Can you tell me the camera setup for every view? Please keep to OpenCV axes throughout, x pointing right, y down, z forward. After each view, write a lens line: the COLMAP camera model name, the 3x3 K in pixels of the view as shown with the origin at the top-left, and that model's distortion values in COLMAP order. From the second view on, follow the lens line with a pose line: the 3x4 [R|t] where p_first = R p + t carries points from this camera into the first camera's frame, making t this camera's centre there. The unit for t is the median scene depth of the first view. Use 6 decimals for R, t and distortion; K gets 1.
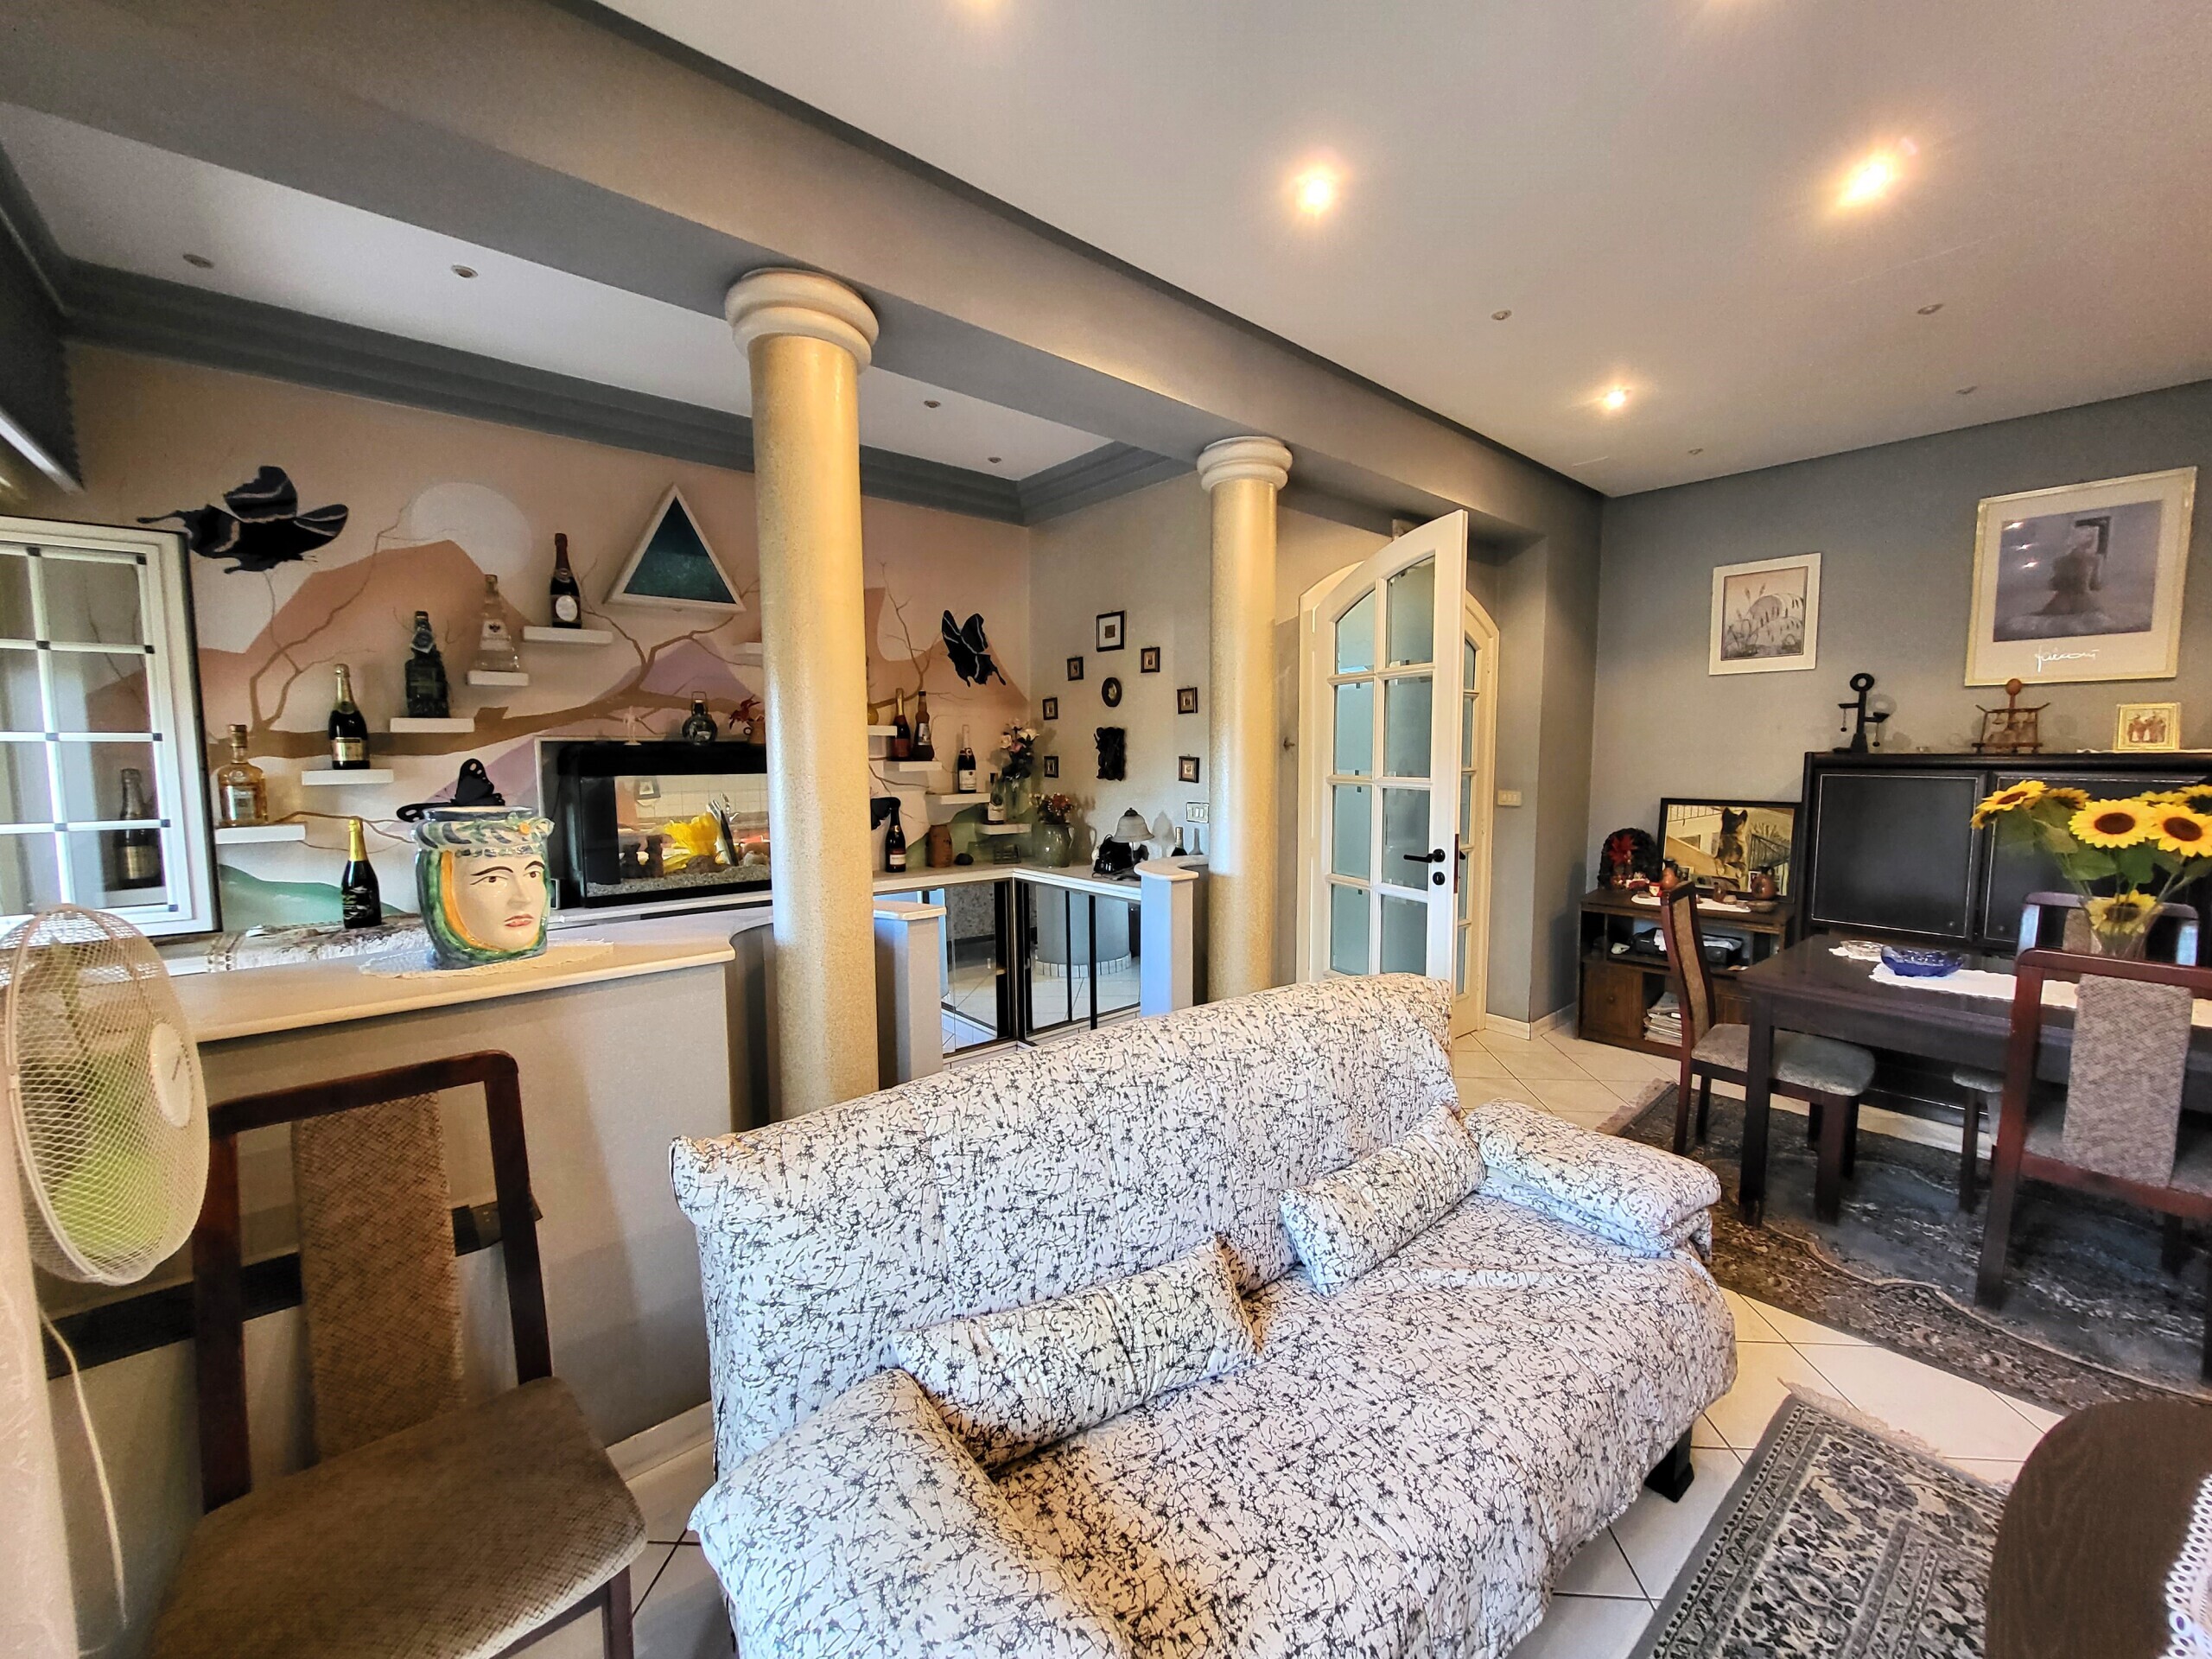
lens RADIAL K [[872.8, 0, 1122.7], [0, 872.8, 824.5], [0, 0, 1]] dist [0.004486, -0.001252]
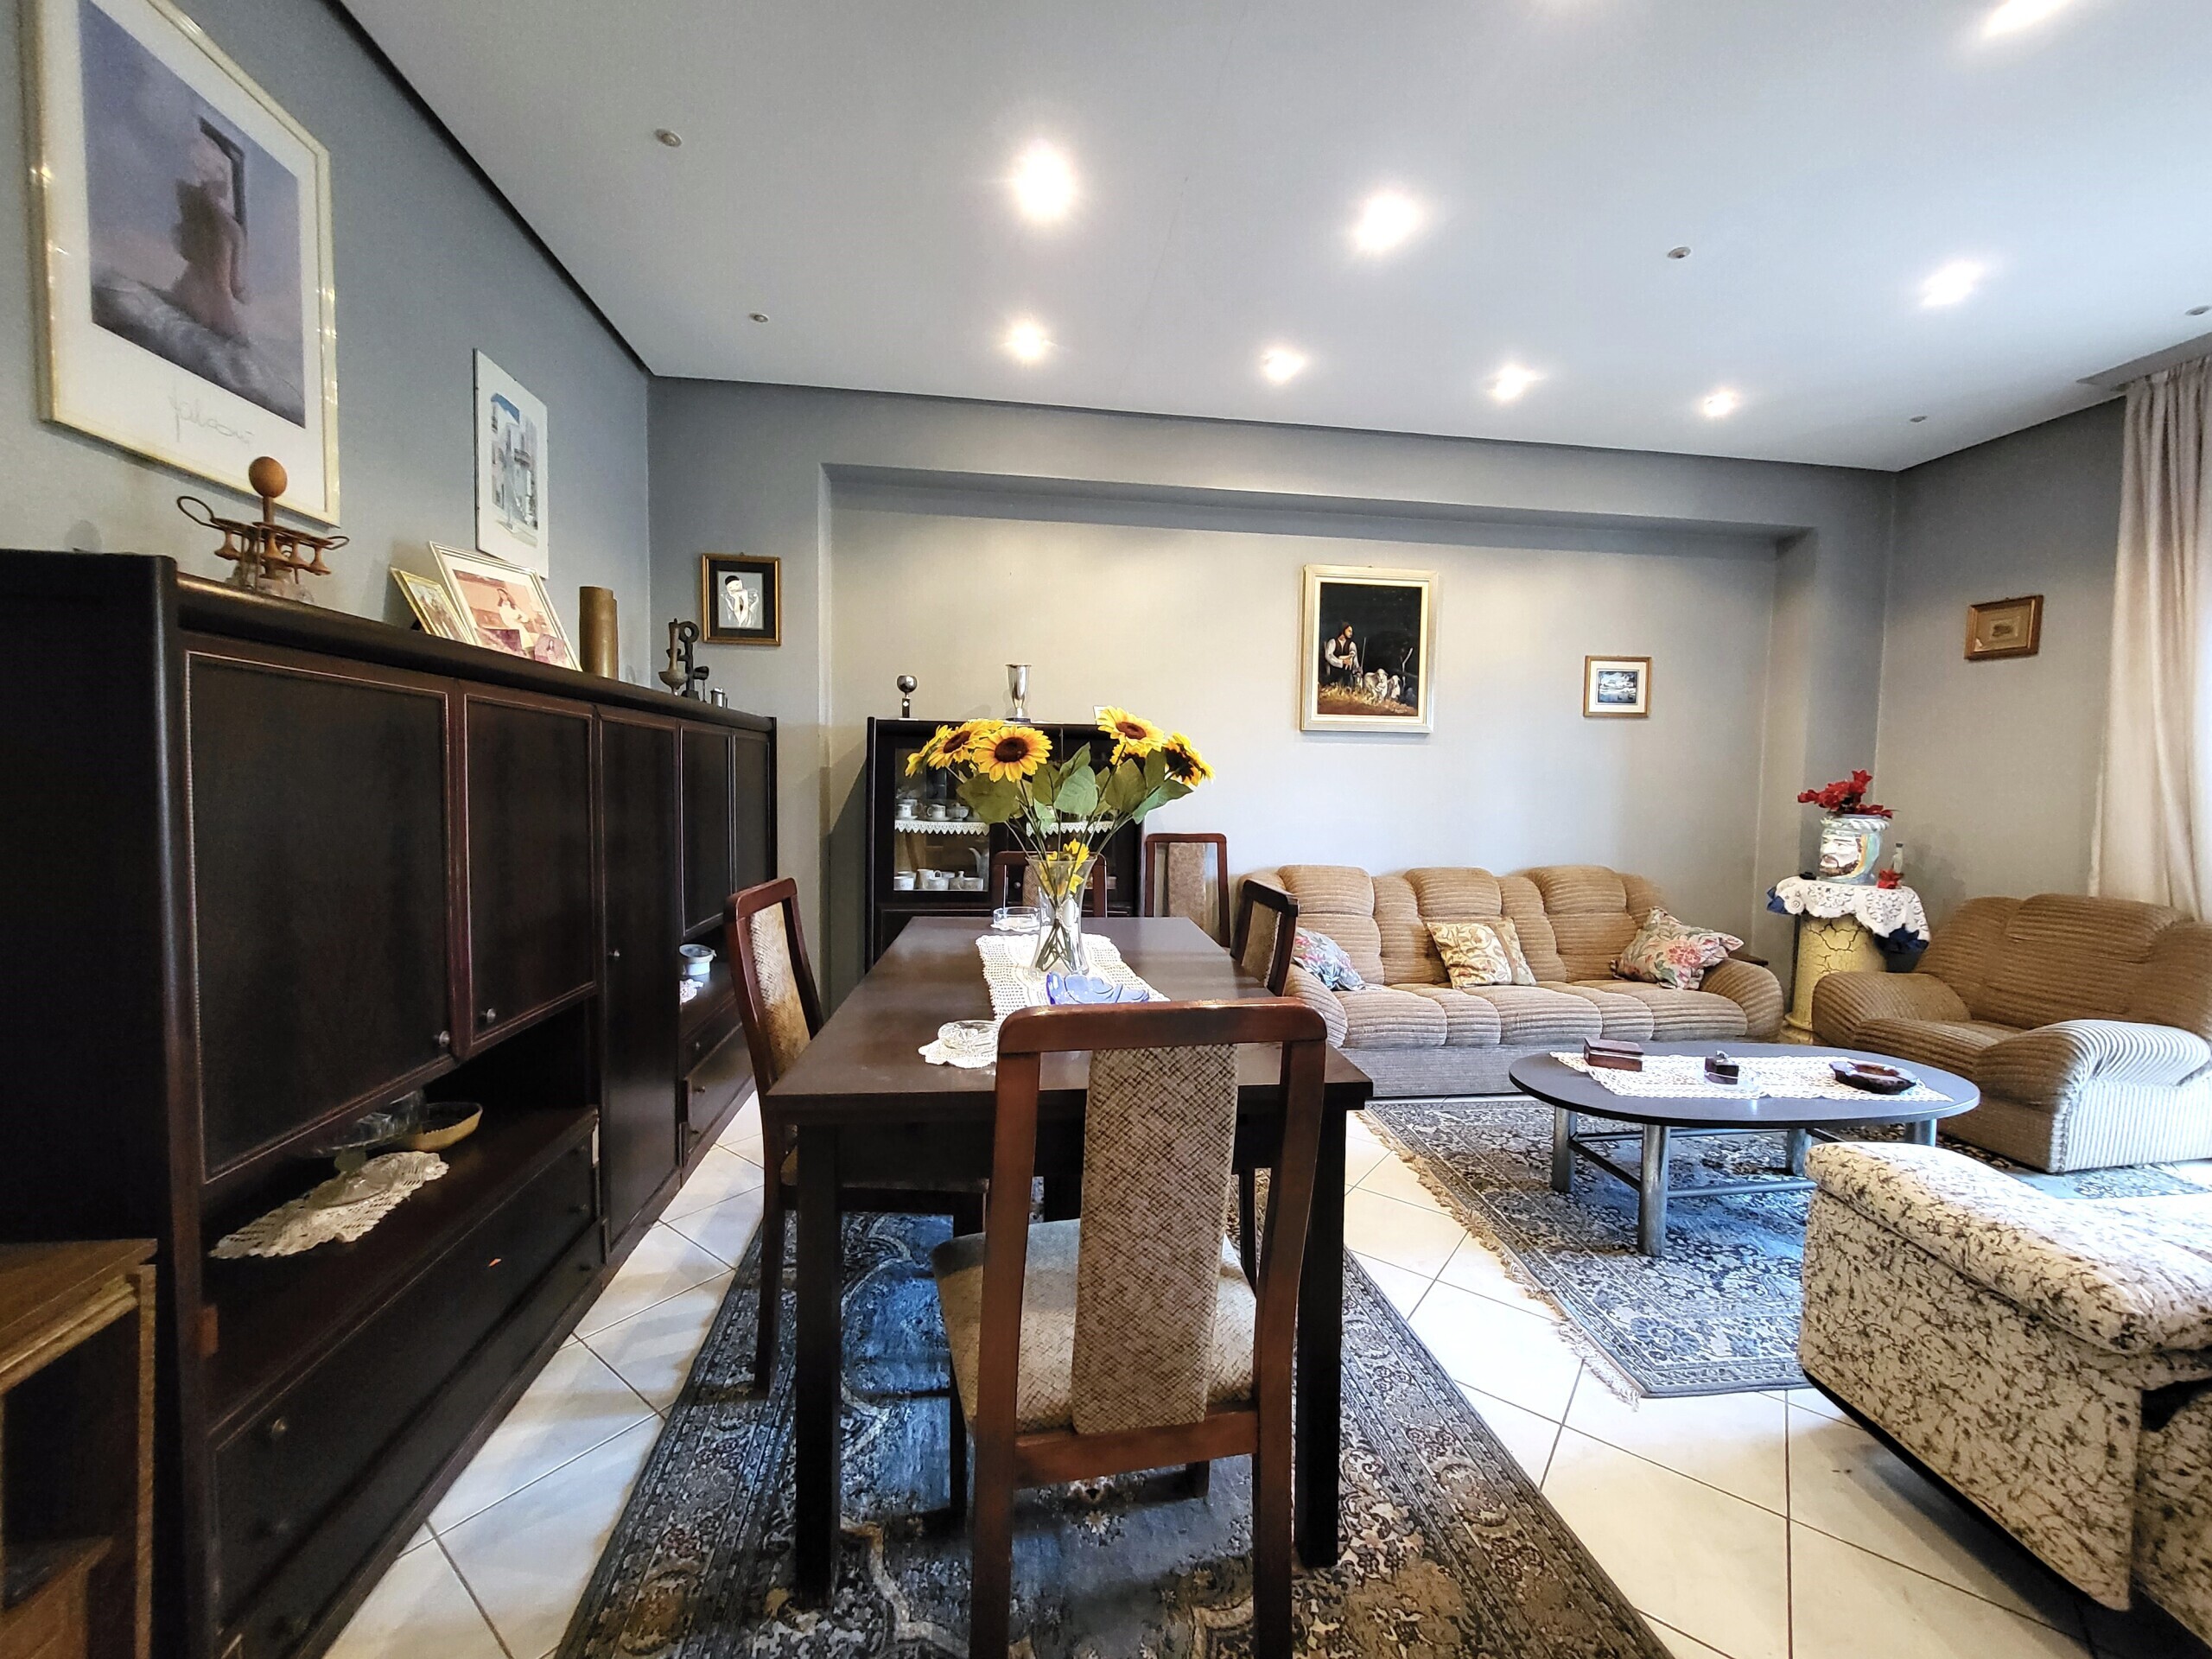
lens RADIAL K [[872.8, 0, 1121.4], [0, 872.8, 820.3], [0, 0, 1]] dist [0.004486, -0.001252]
pose [[-0.837146, -0.039808, 0.545529, 0.502794], [0.031065, 0.992278, 0.120080, -0.035937], [-0.546097, 0.117471, -0.829445, 1.319559]]
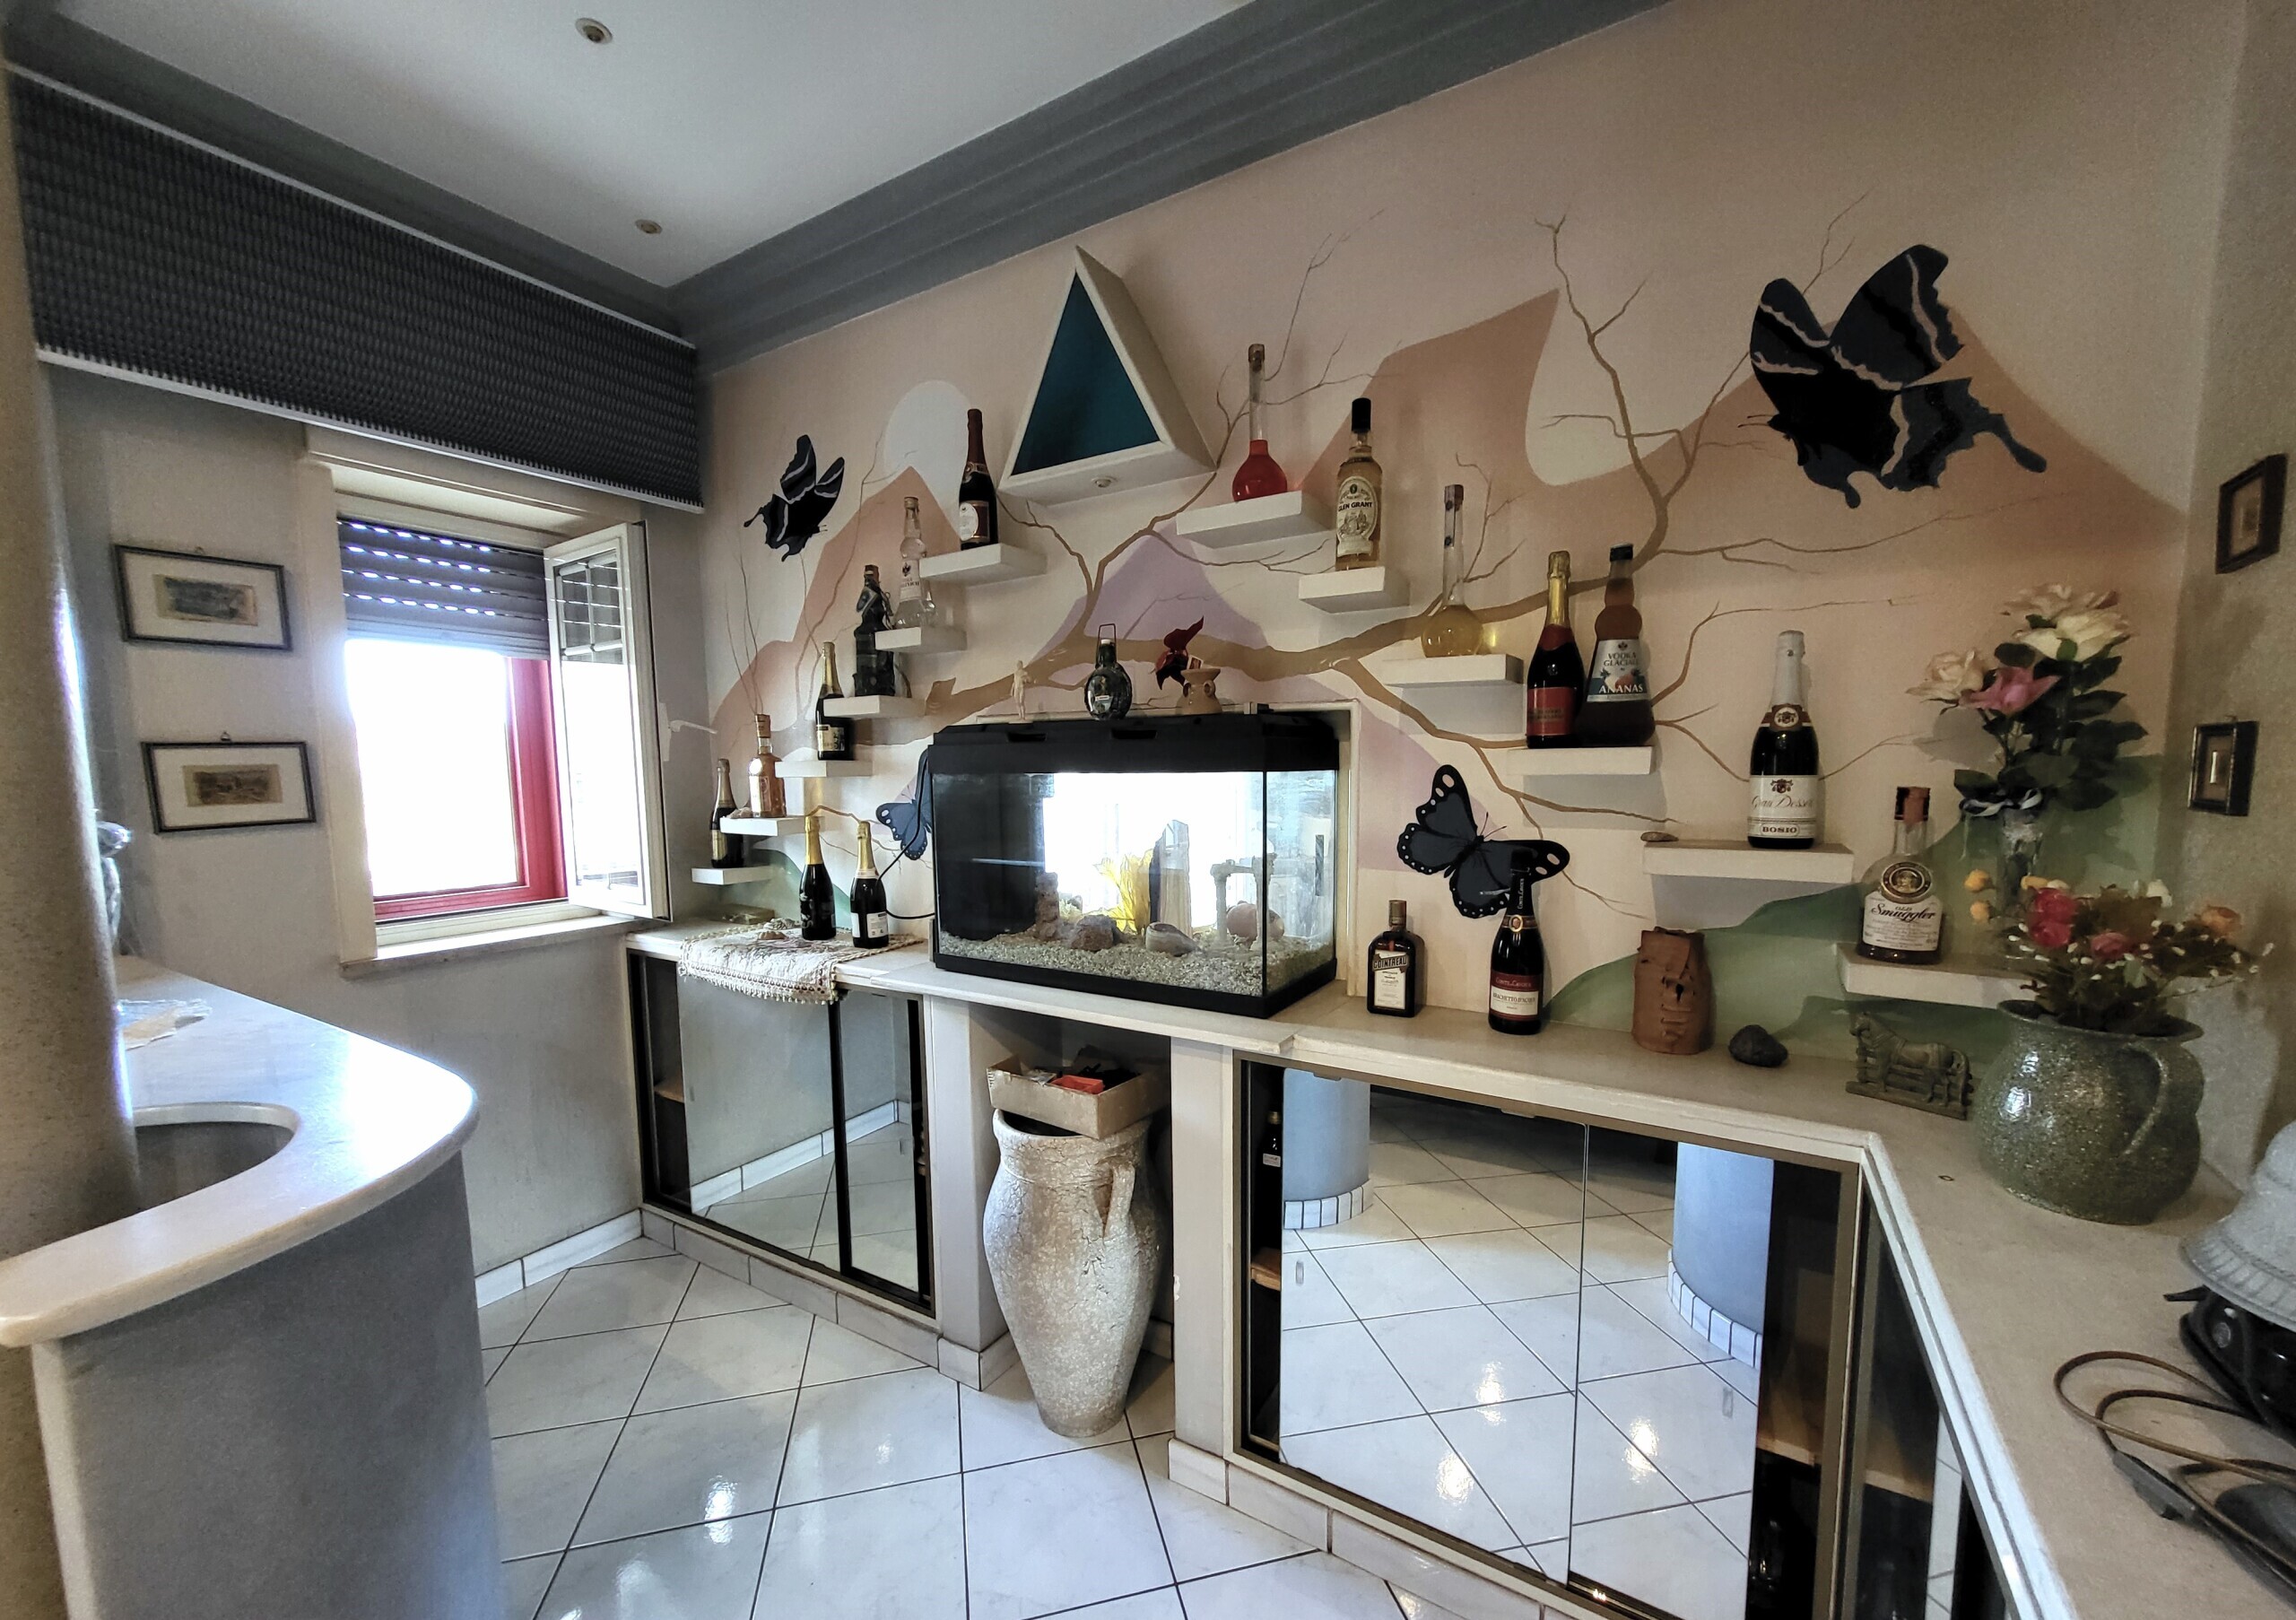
lens RADIAL K [[913.2, 0, 1165.0], [0, 913.2, 858.5], [0, 0, 1]] dist [0.002504, -0.000141]
pose [[0.298951, 0.102406, -0.948758, 0.102808], [-0.072298, 0.993798, 0.084487, -0.061421], [0.951526, 0.043336, 0.304501, 0.953767]]
